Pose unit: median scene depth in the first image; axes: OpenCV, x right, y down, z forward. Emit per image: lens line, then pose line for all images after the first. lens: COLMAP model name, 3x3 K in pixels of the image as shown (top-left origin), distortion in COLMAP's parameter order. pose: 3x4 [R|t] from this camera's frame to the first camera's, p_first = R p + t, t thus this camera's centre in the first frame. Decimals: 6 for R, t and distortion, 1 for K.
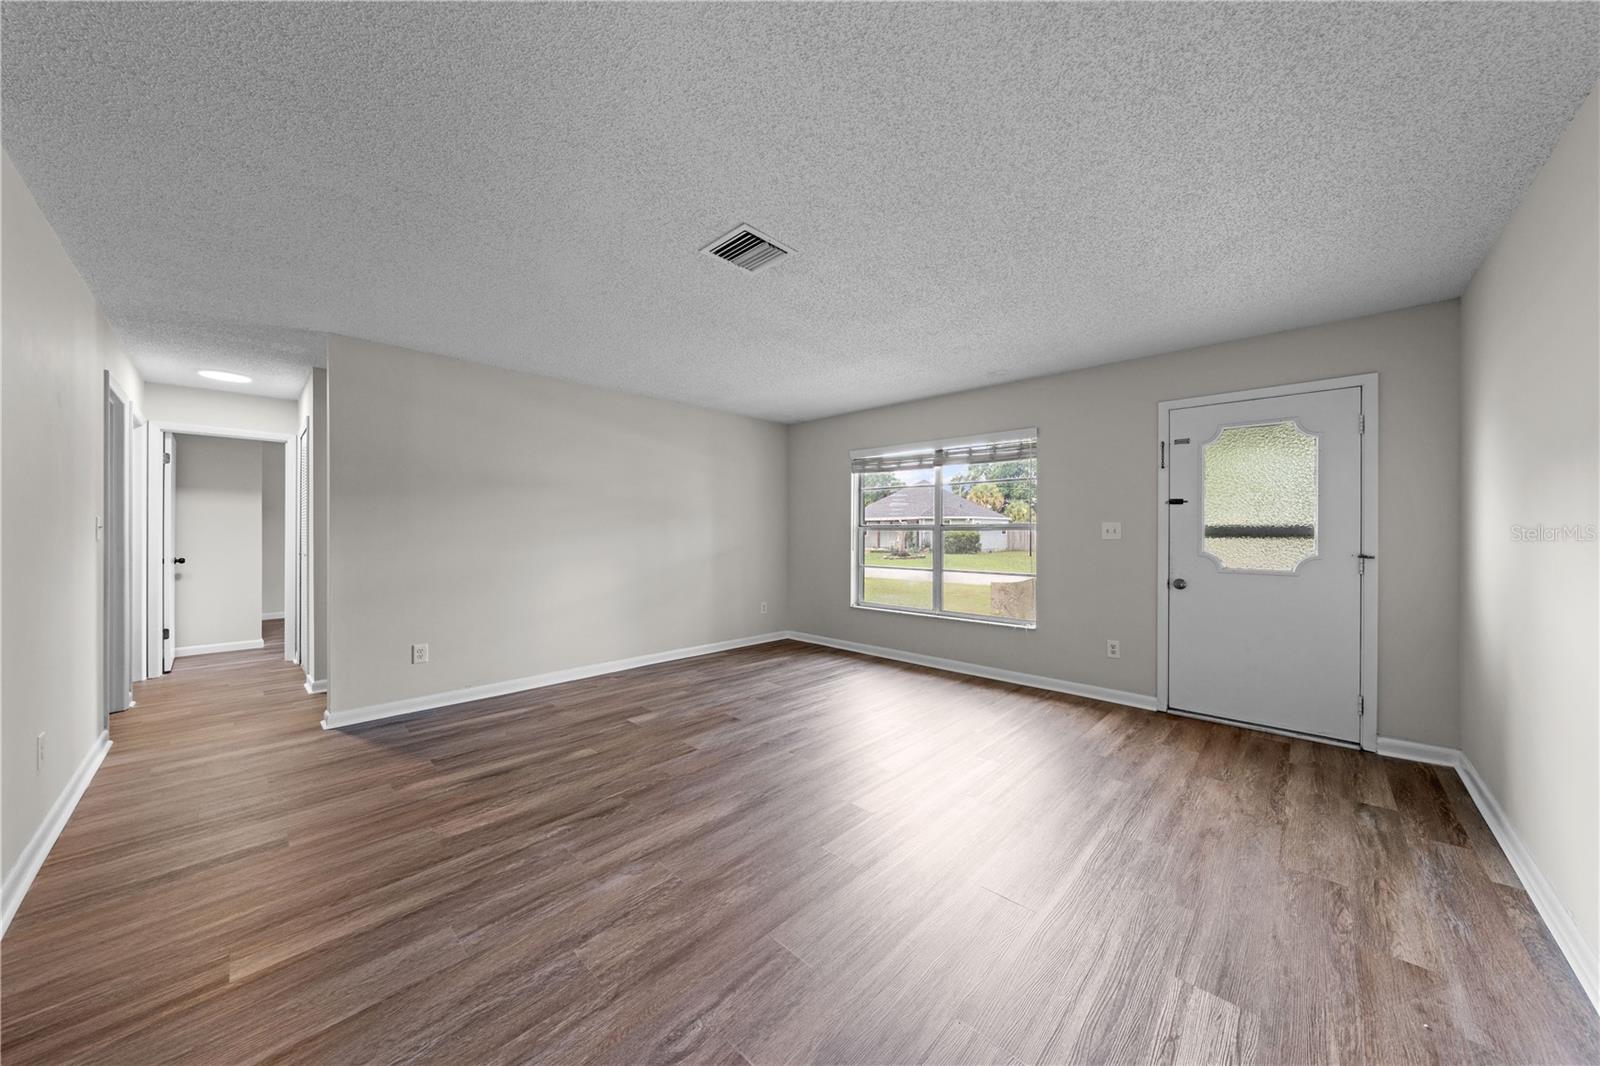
lens RADIAL K [[542.0, 0, 797.9], [0, 542.0, 527.7], [0, 0, 1]] dist [-0.002904, 0.000105]
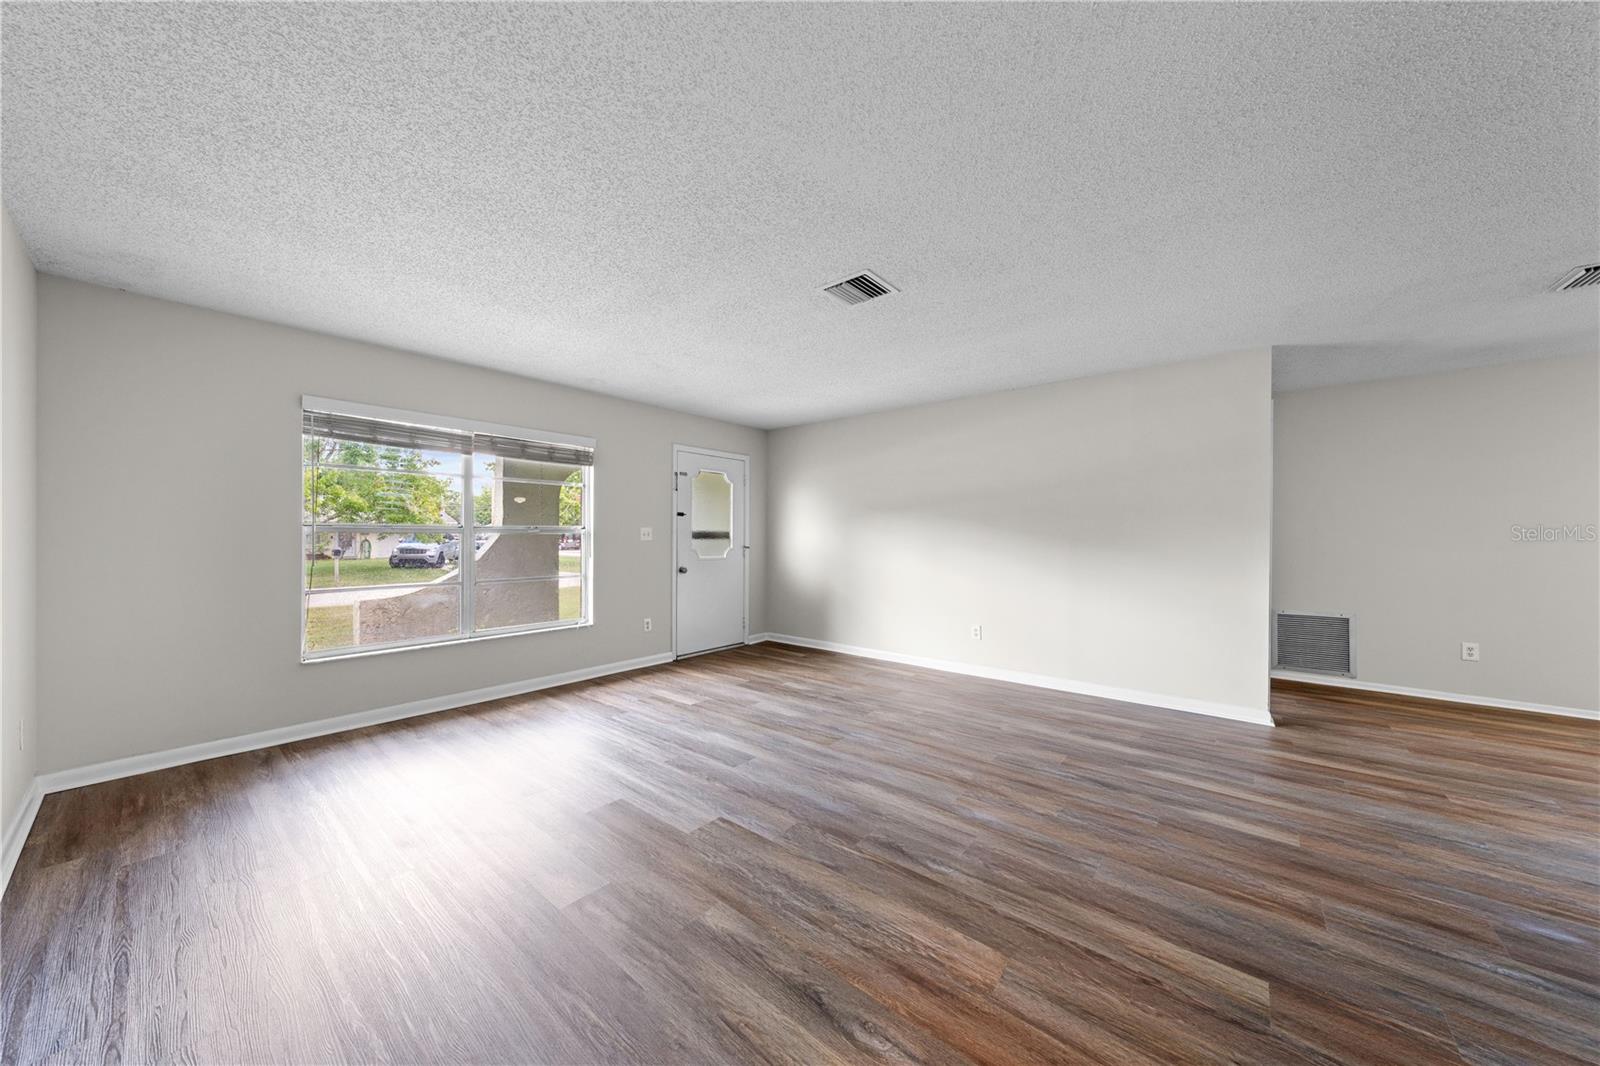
lens RADIAL K [[542.0, 0, 807.9], [0, 542.0, 532.7], [0, 0, 1]] dist [-0.002904, 0.000105]
pose [[-0.077742, 0.004223, 0.996965, -0.975783], [-0.008967, 0.999948, -0.004935, 0.007358], [-0.996933, -0.009324, -0.077700, 0.951076]]
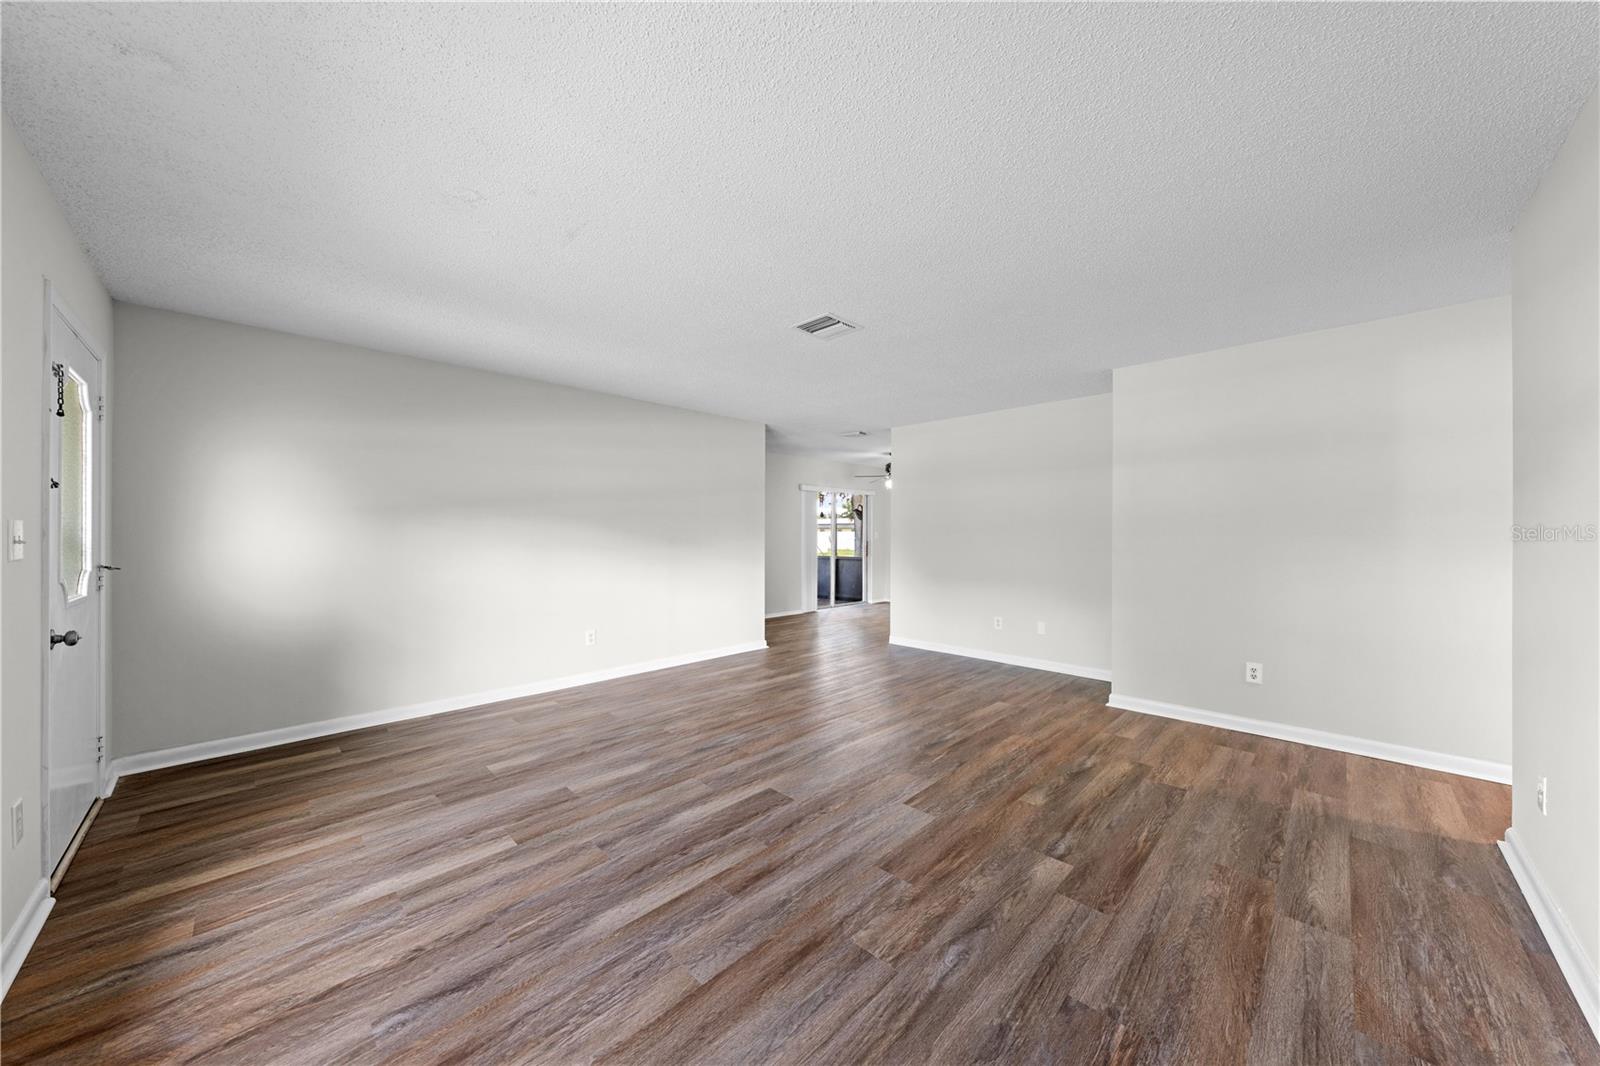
lens RADIAL K [[542.0, 0, 796.0], [0, 542.0, 535.1], [0, 0, 1]] dist [-0.002904, 0.000105]
pose [[-0.999776, -0.001264, 0.021143, -0.037095], [-0.001355, 0.999990, -0.004324, 0.003334], [-0.021137, -0.004351, -0.999767, 1.854803]]
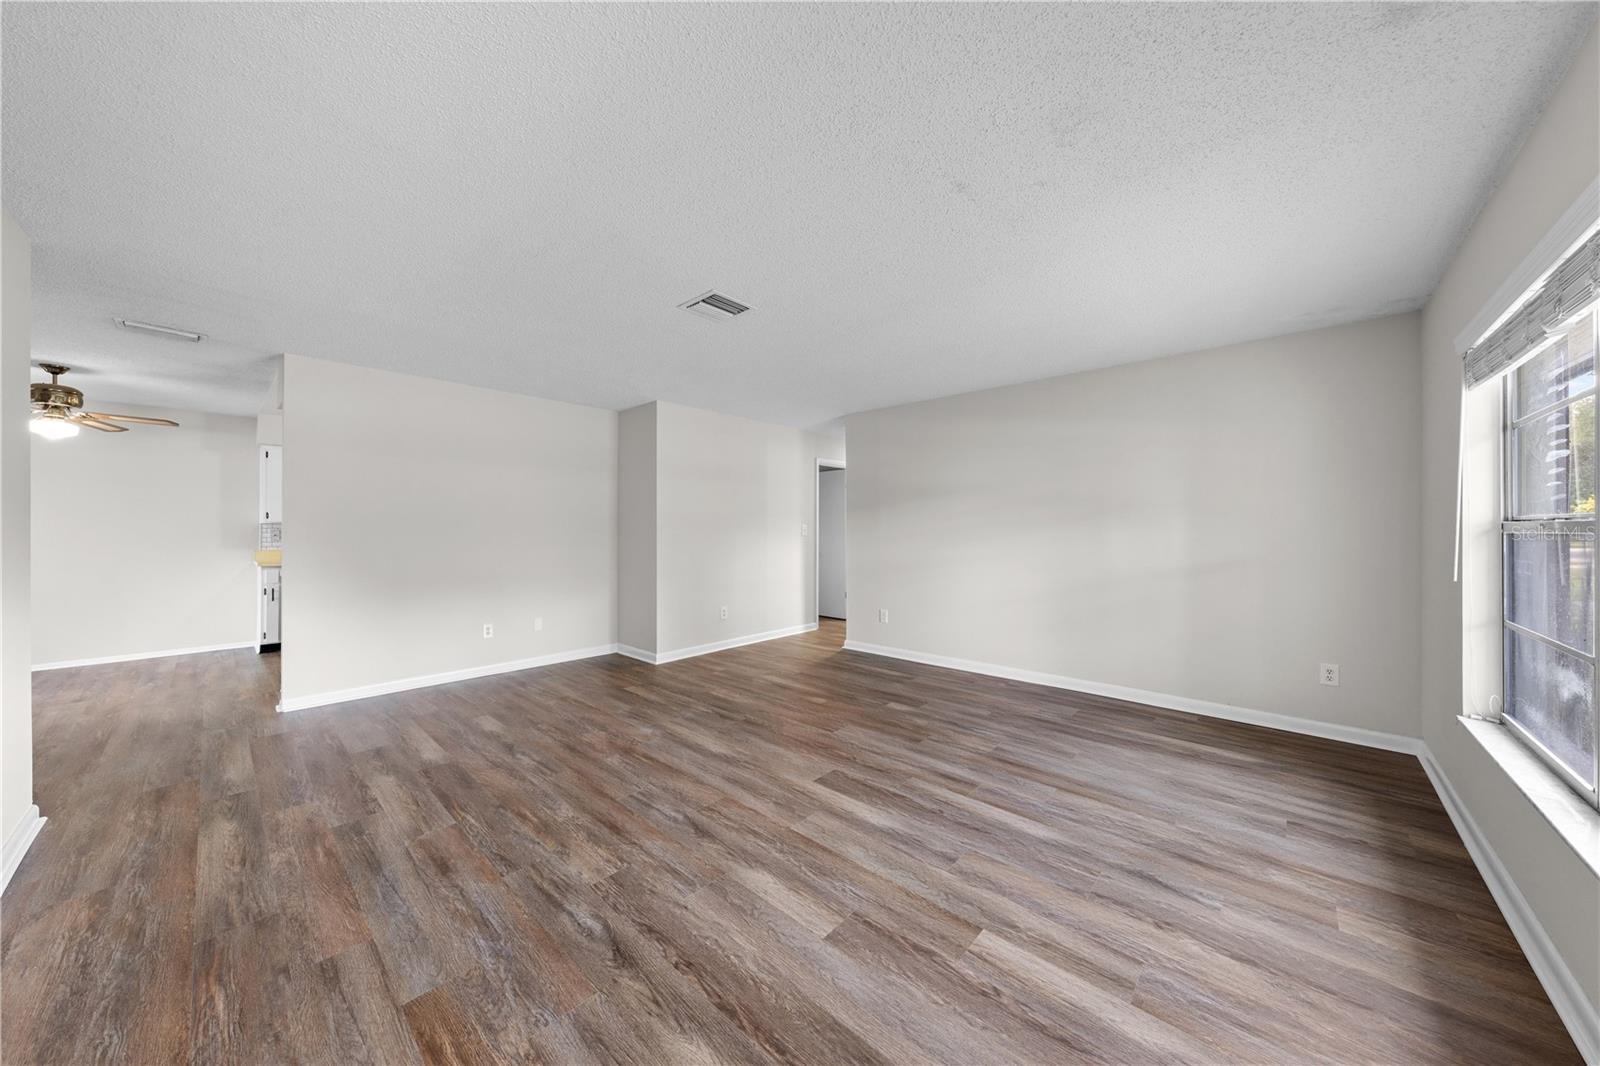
lens RADIAL K [[542.0, 0, 804.9], [0, 542.0, 528.3], [0, 0, 1]] dist [-0.002904, 0.000105]
pose [[0.026980, -0.002960, -0.999632, 0.916963], [0.007791, 0.999966, -0.002751, 0.000892], [0.999606, -0.007714, 0.027002, 0.929817]]
